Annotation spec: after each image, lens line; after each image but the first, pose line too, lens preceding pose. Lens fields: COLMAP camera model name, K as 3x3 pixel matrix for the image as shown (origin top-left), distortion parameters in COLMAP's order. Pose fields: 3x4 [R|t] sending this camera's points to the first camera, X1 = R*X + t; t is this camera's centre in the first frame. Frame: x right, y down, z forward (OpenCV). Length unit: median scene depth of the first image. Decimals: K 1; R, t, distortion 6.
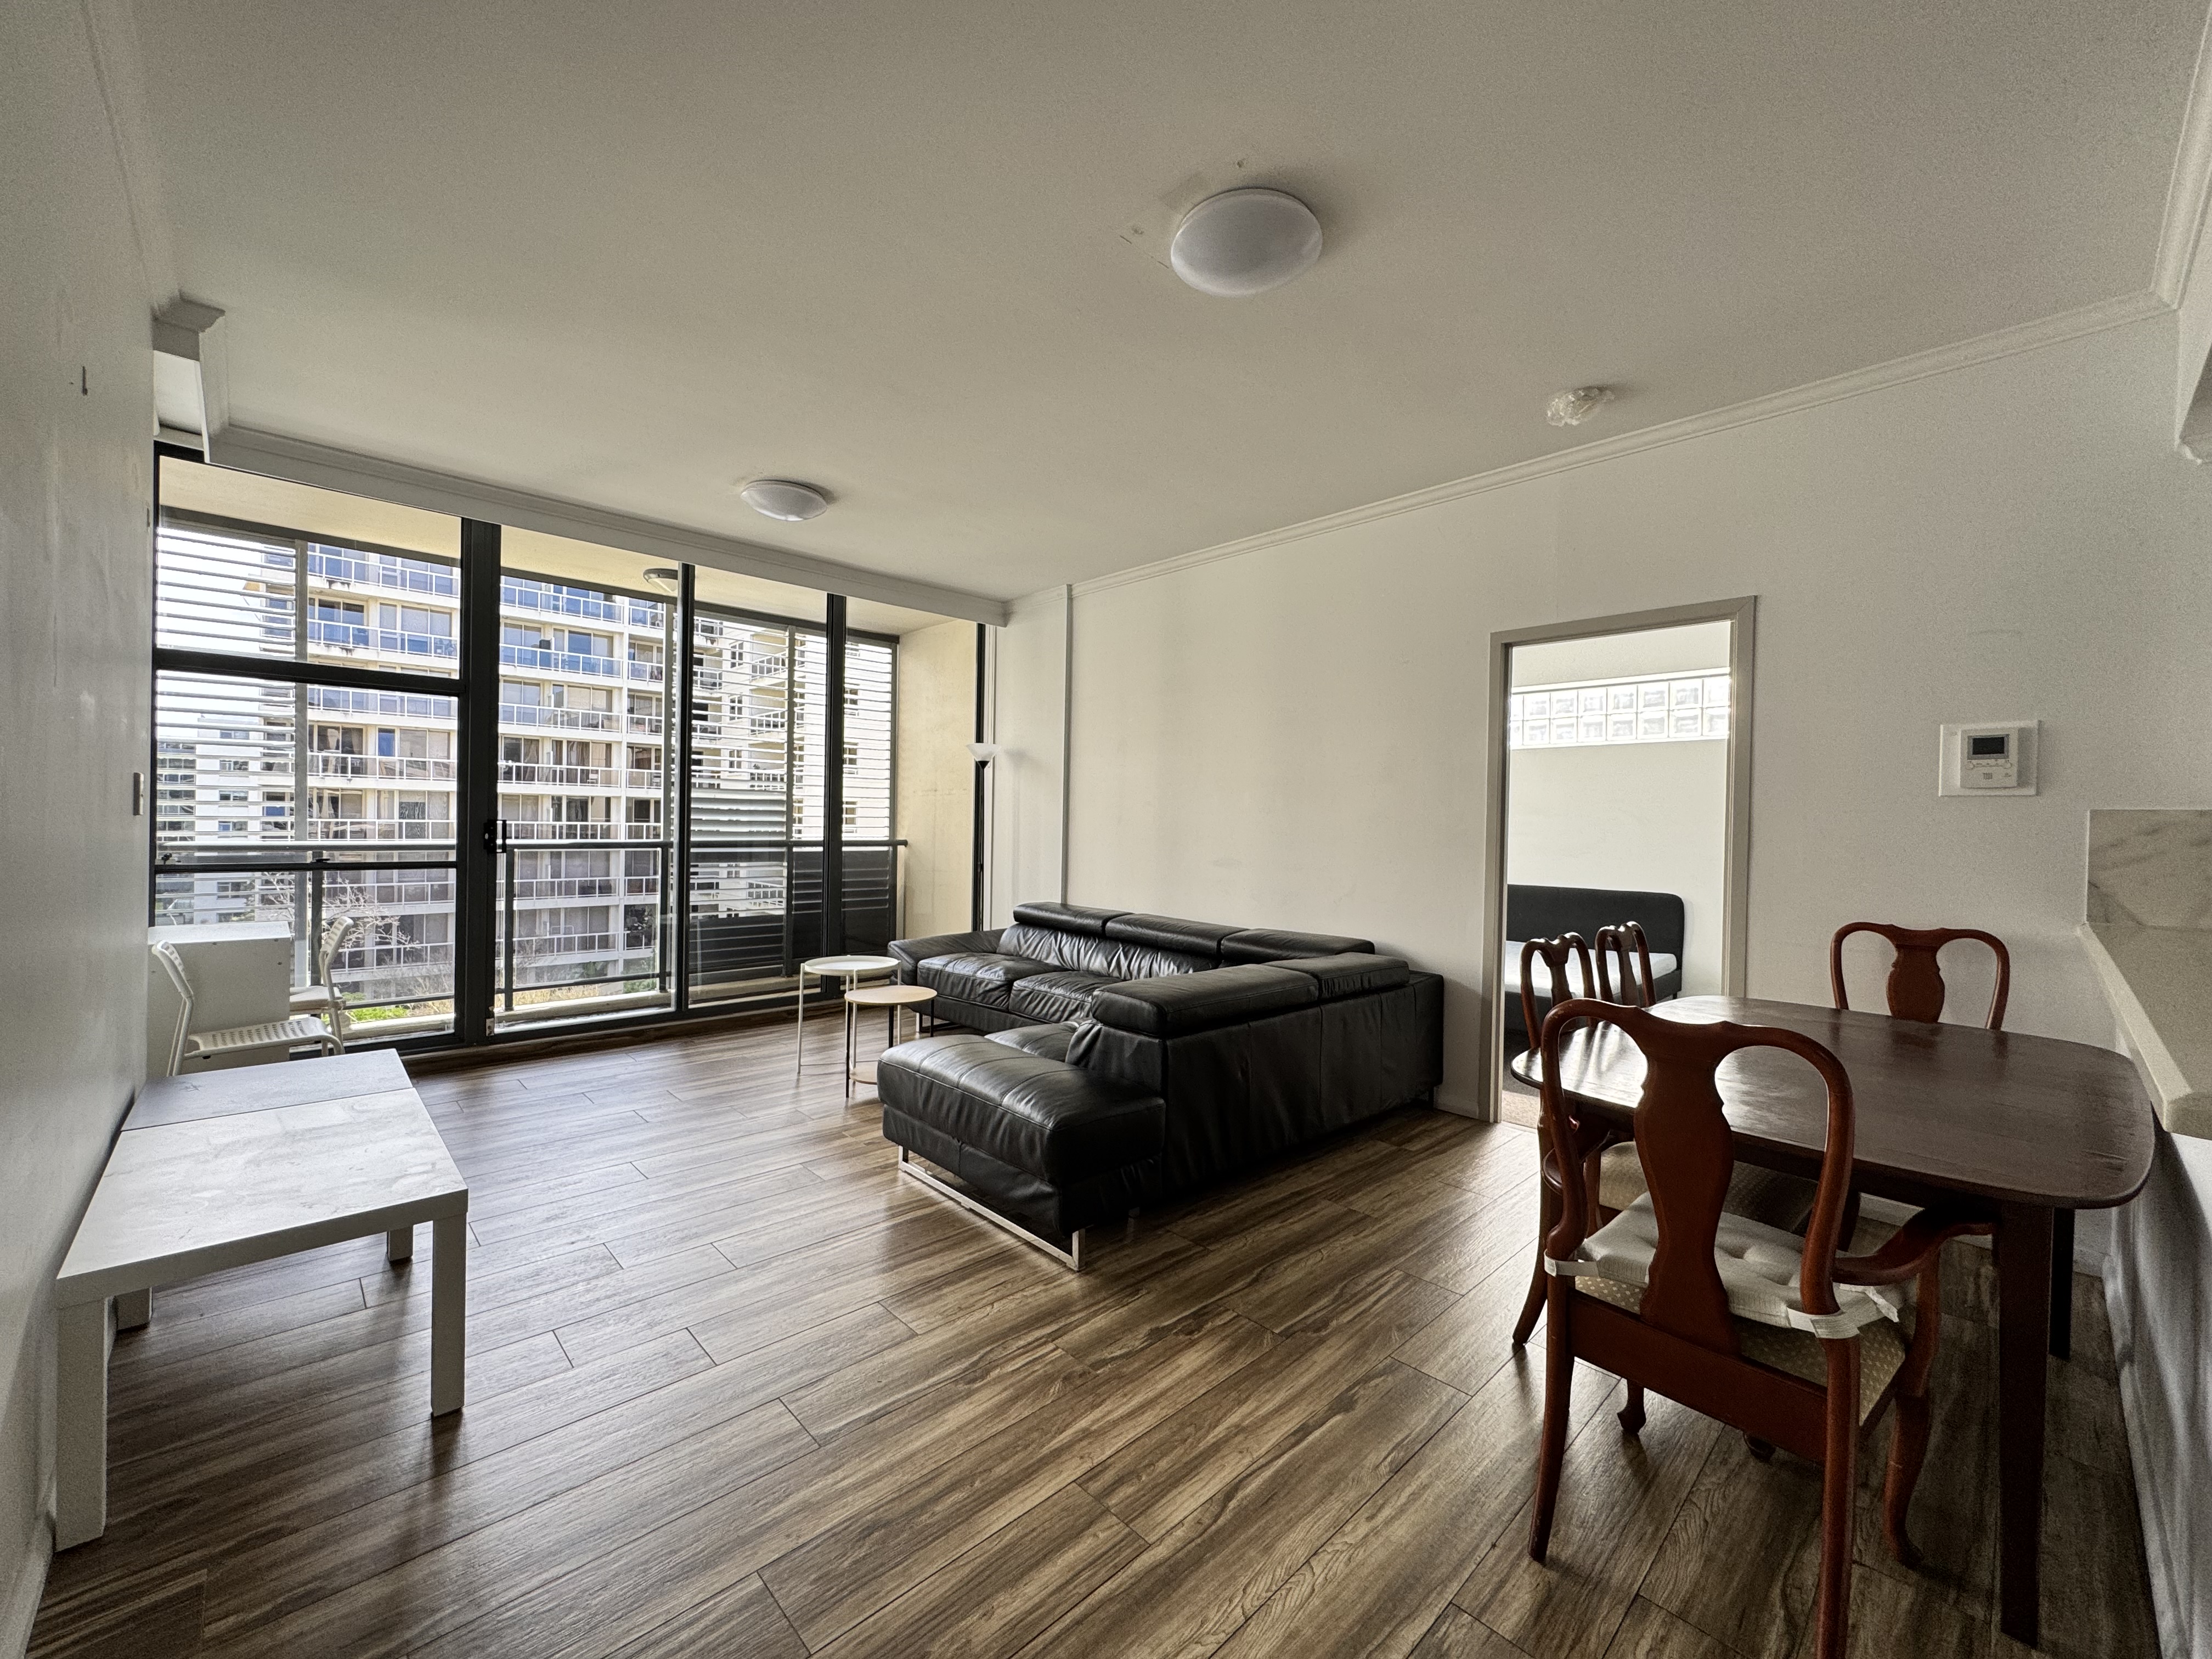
lens RADIAL K [[883.1, 0, 1106.0], [0, 883.1, 829.5], [0, 0, 1]] dist [-0.000418, 0.000023]
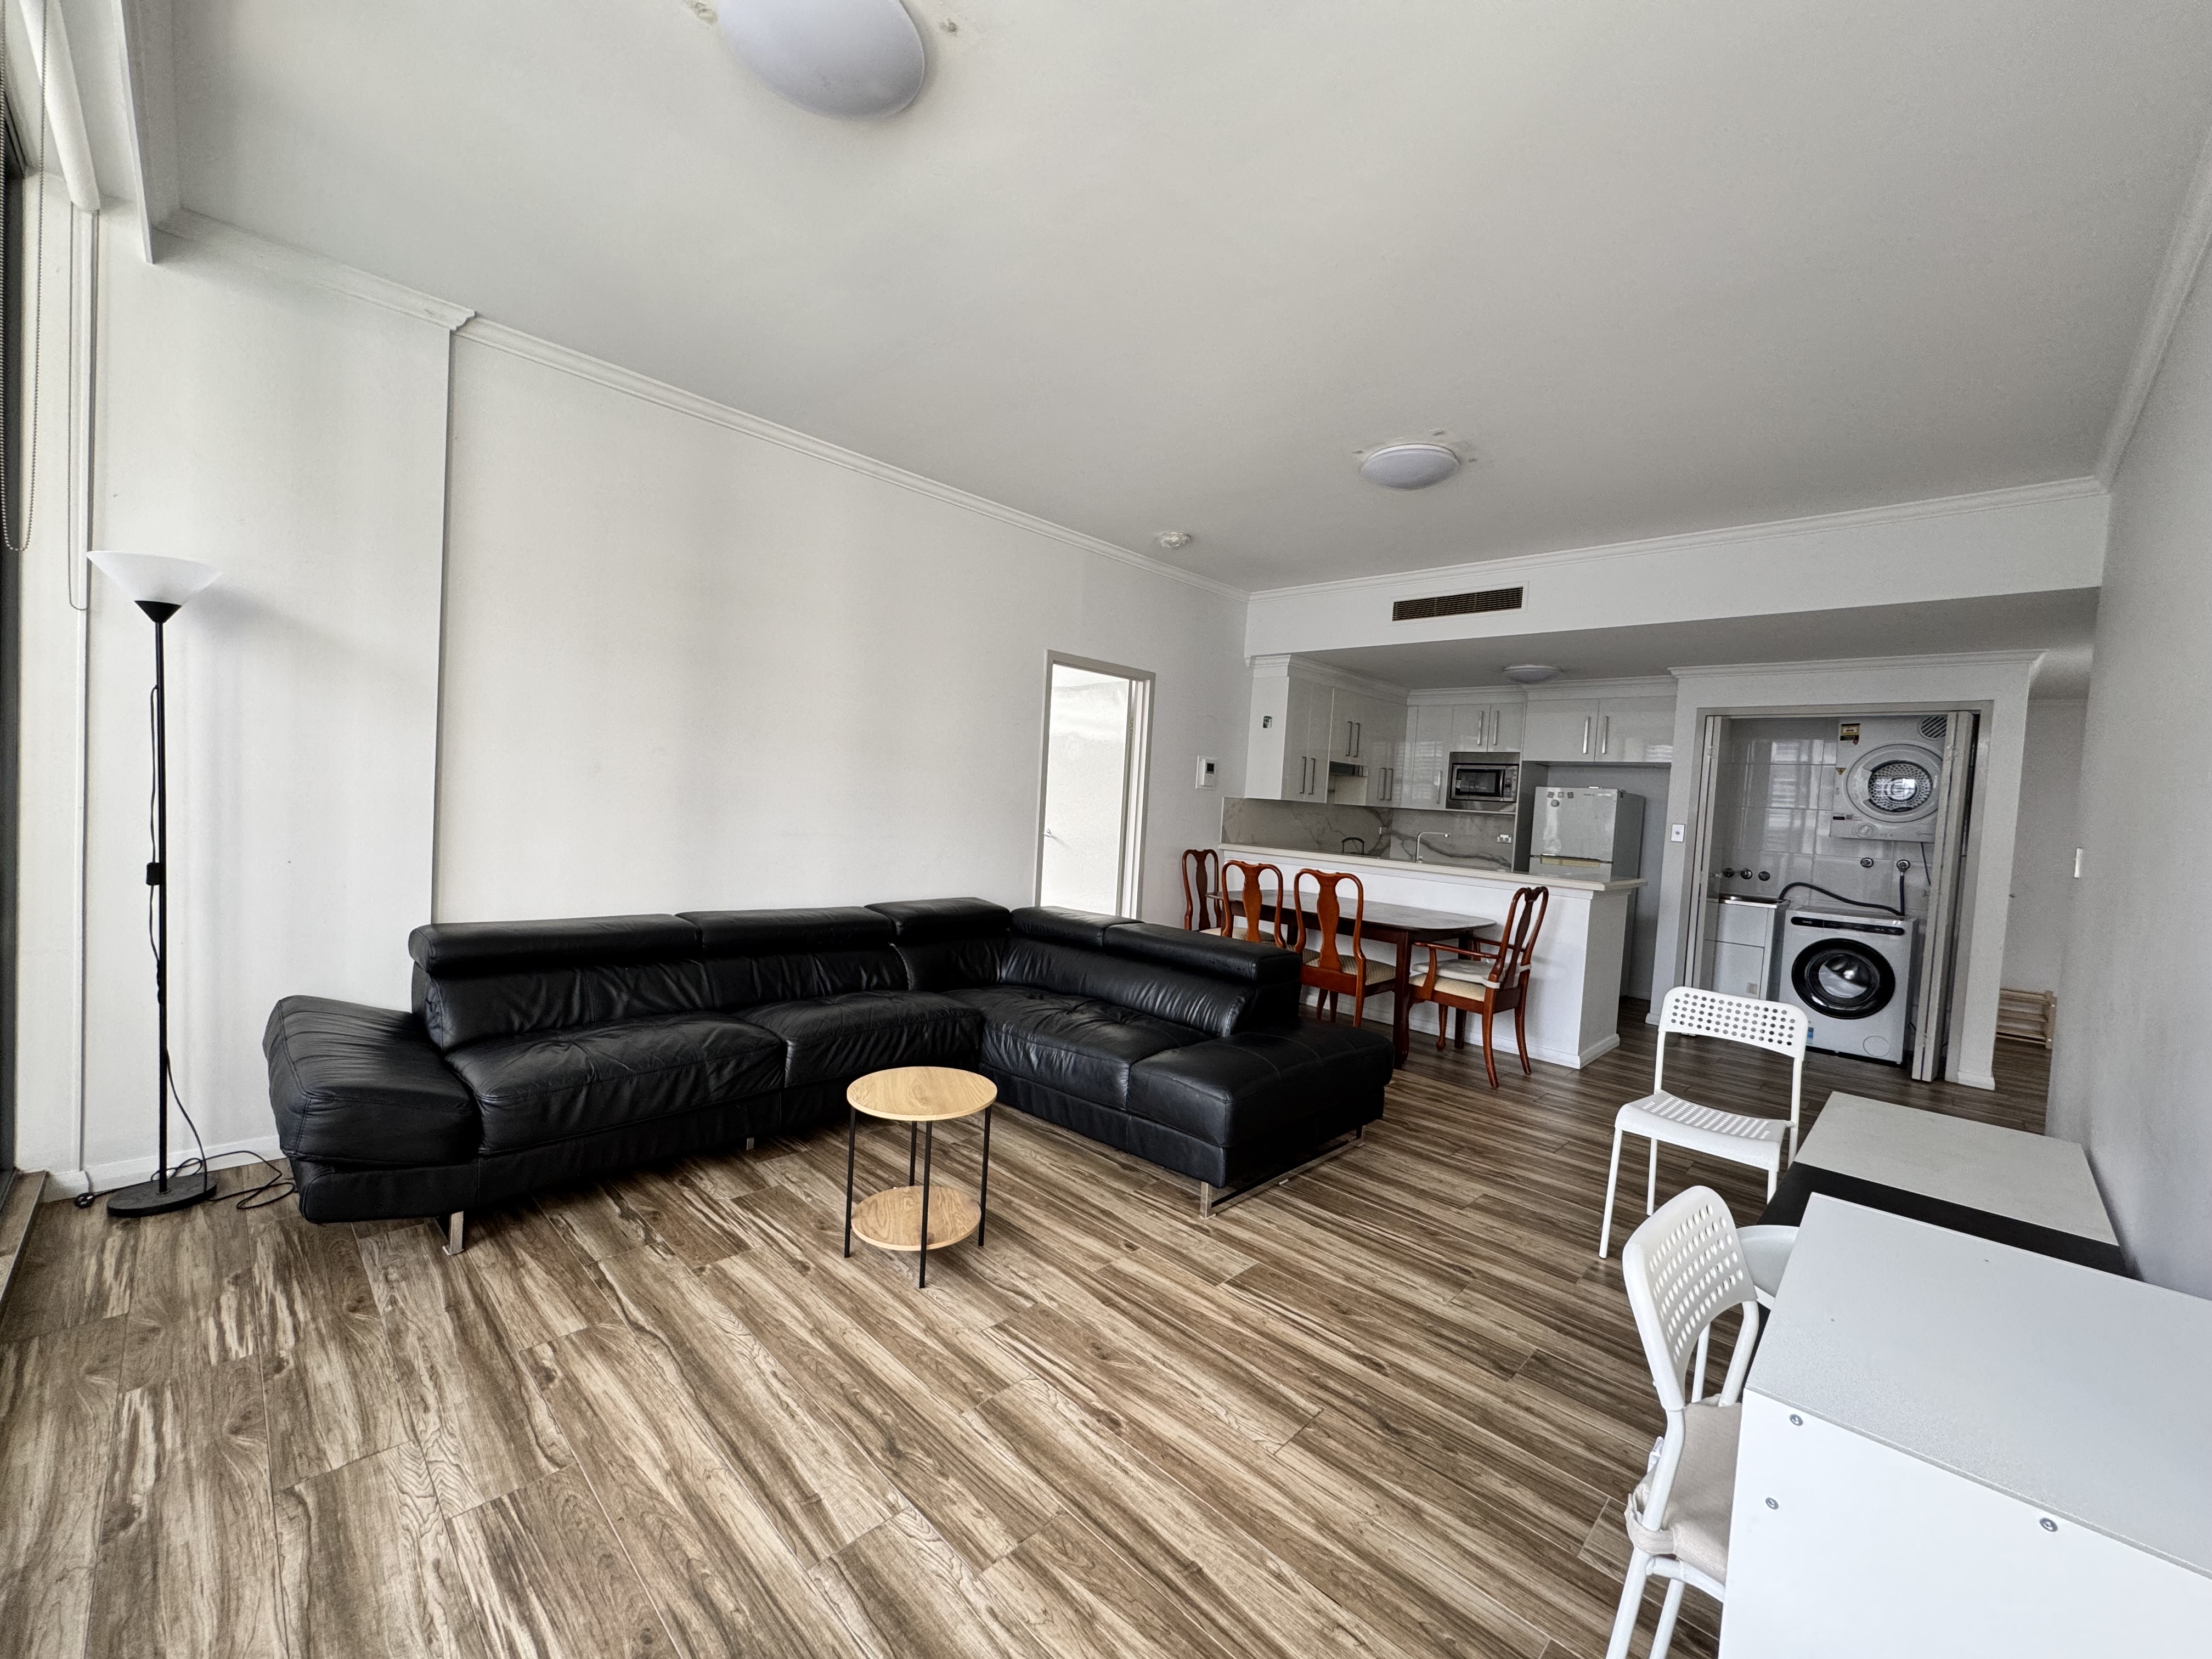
lens RADIAL K [[883.1, 0, 1106.0], [0, 883.1, 829.5], [0, 0, 1]] dist [-0.000418, 0.000023]
pose [[-0.032666, -0.059577, 0.997689, -1.551985], [-0.053580, 0.996891, 0.057775, -0.065828], [-0.998029, -0.051569, -0.035756, 1.658615]]
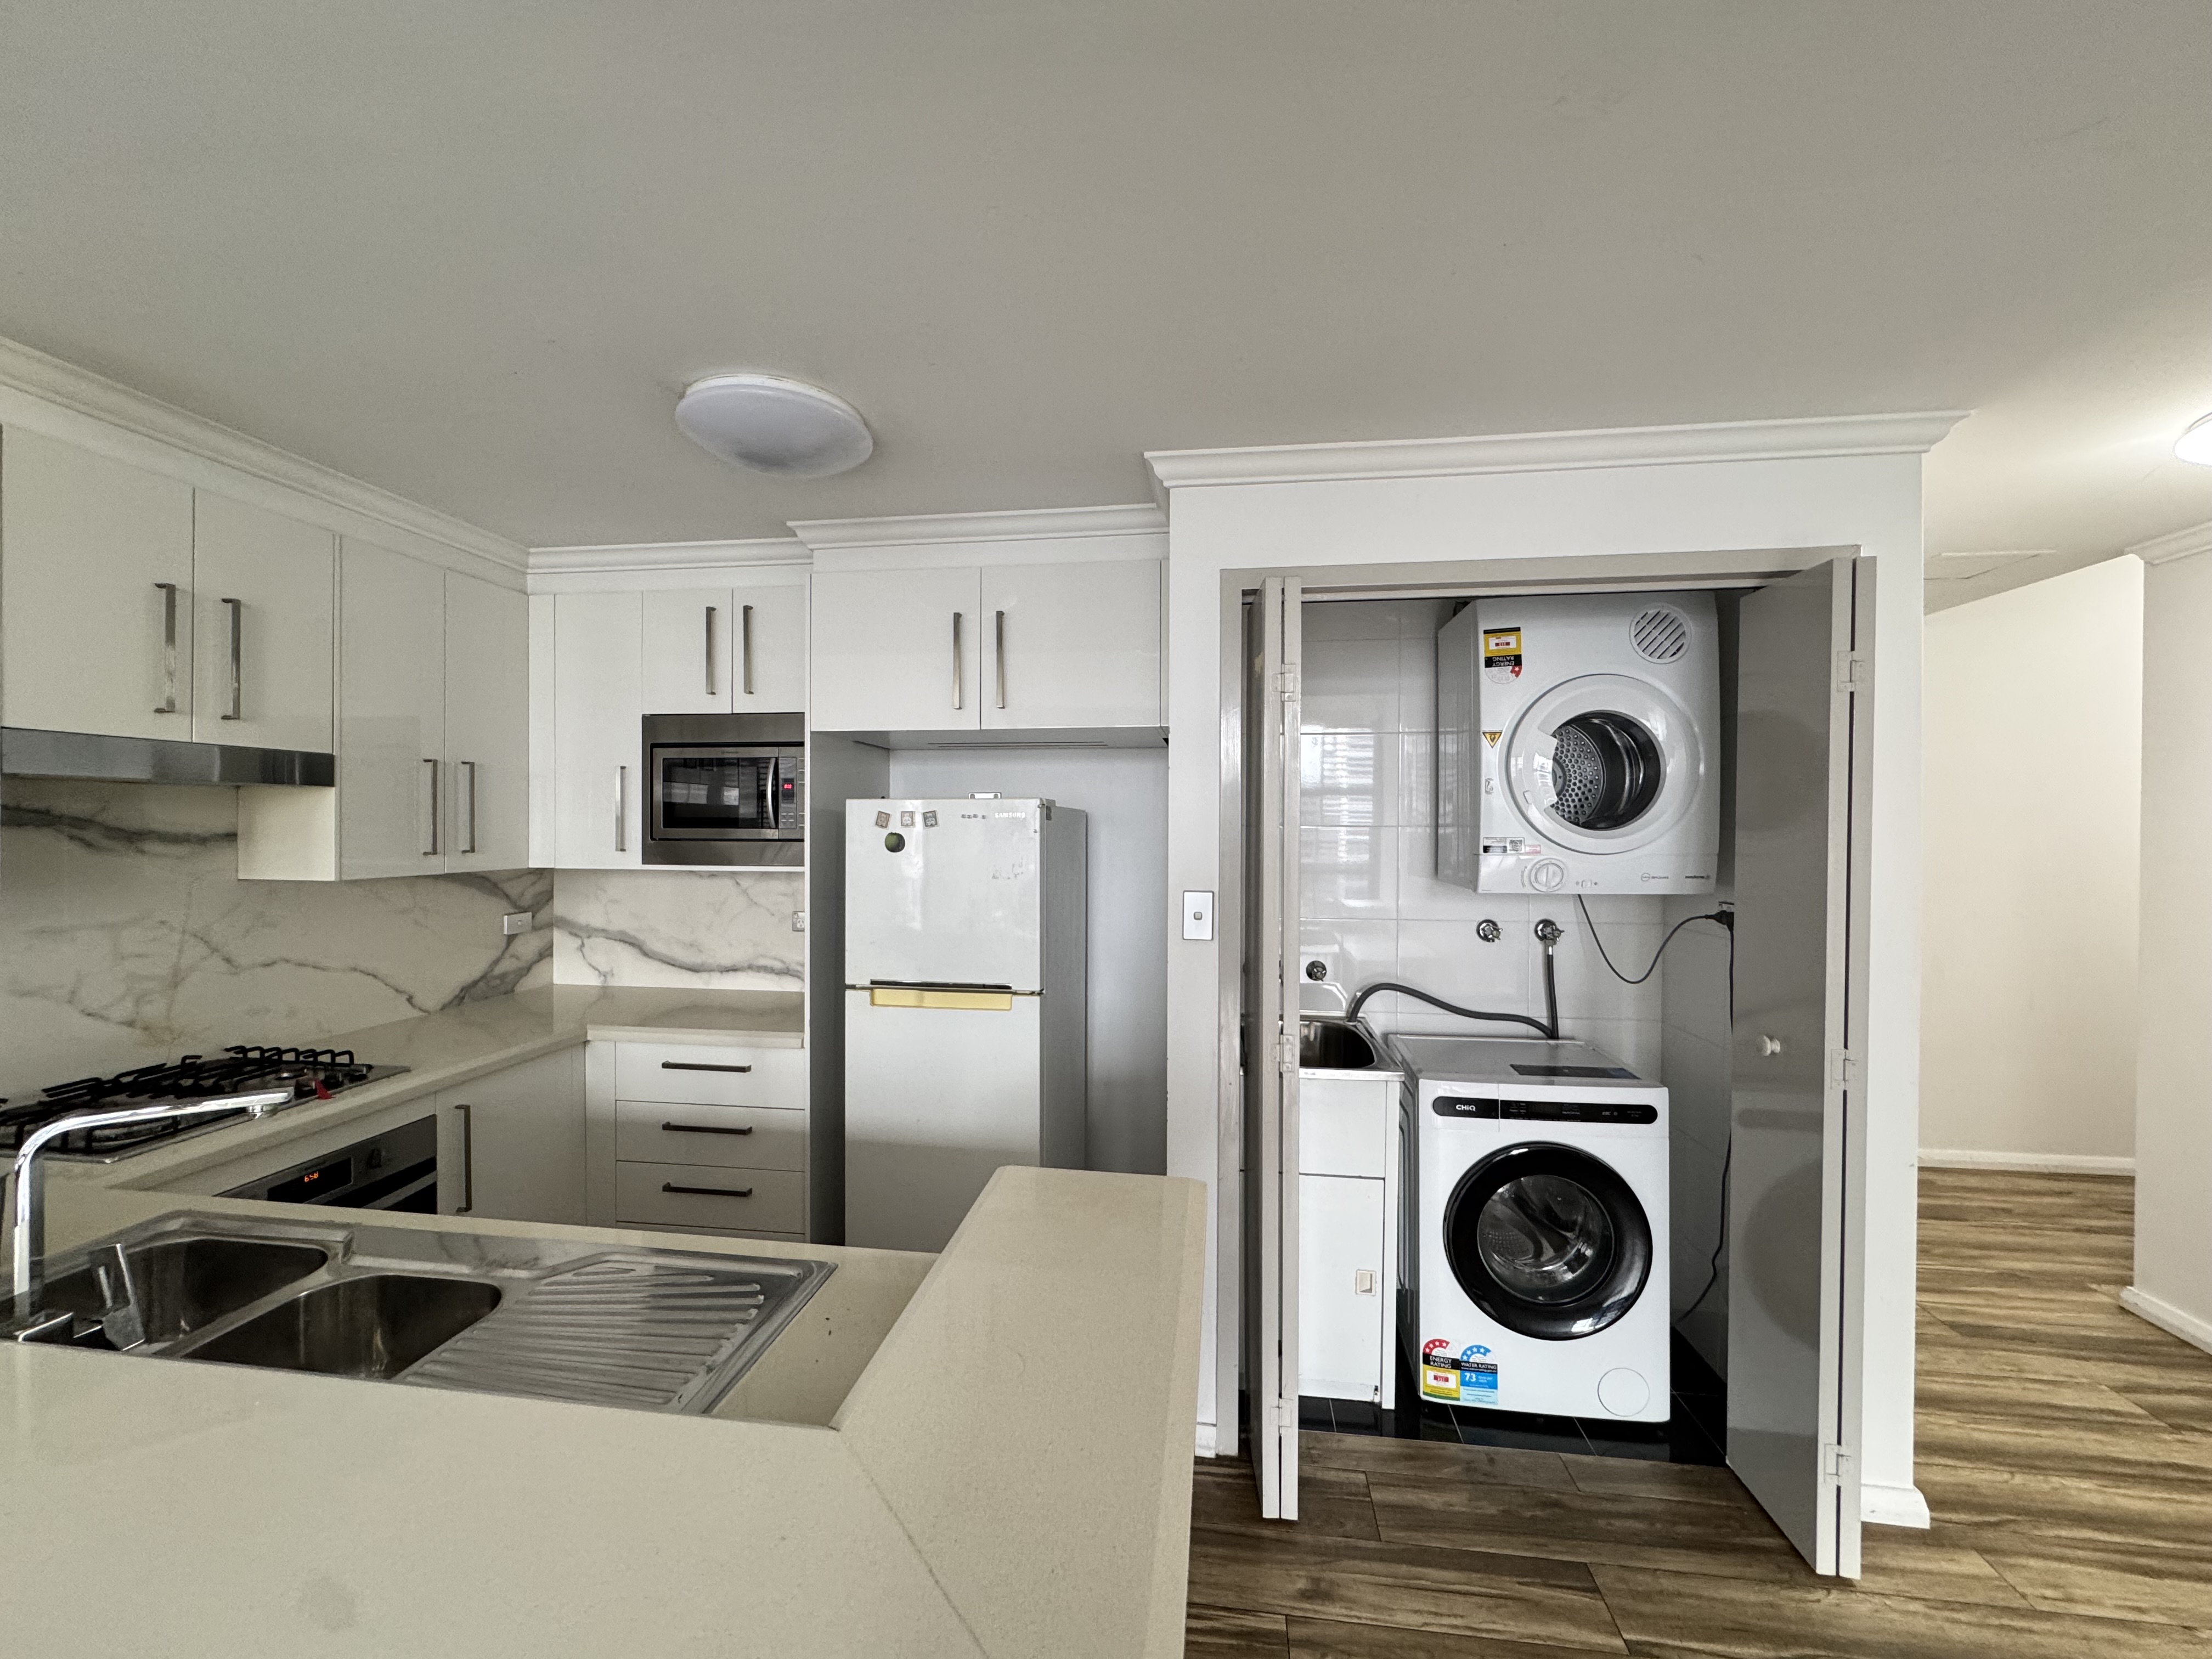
lens RADIAL K [[883.1, 0, 1106.0], [0, 883.1, 829.5], [0, 0, 1]] dist [-0.000418, 0.000023]
pose [[-0.625178, -0.028307, 0.779969, 0.352243], [-0.011430, 0.999567, 0.027116, -0.112584], [-0.780399, 0.008037, -0.625231, 0.526627]]
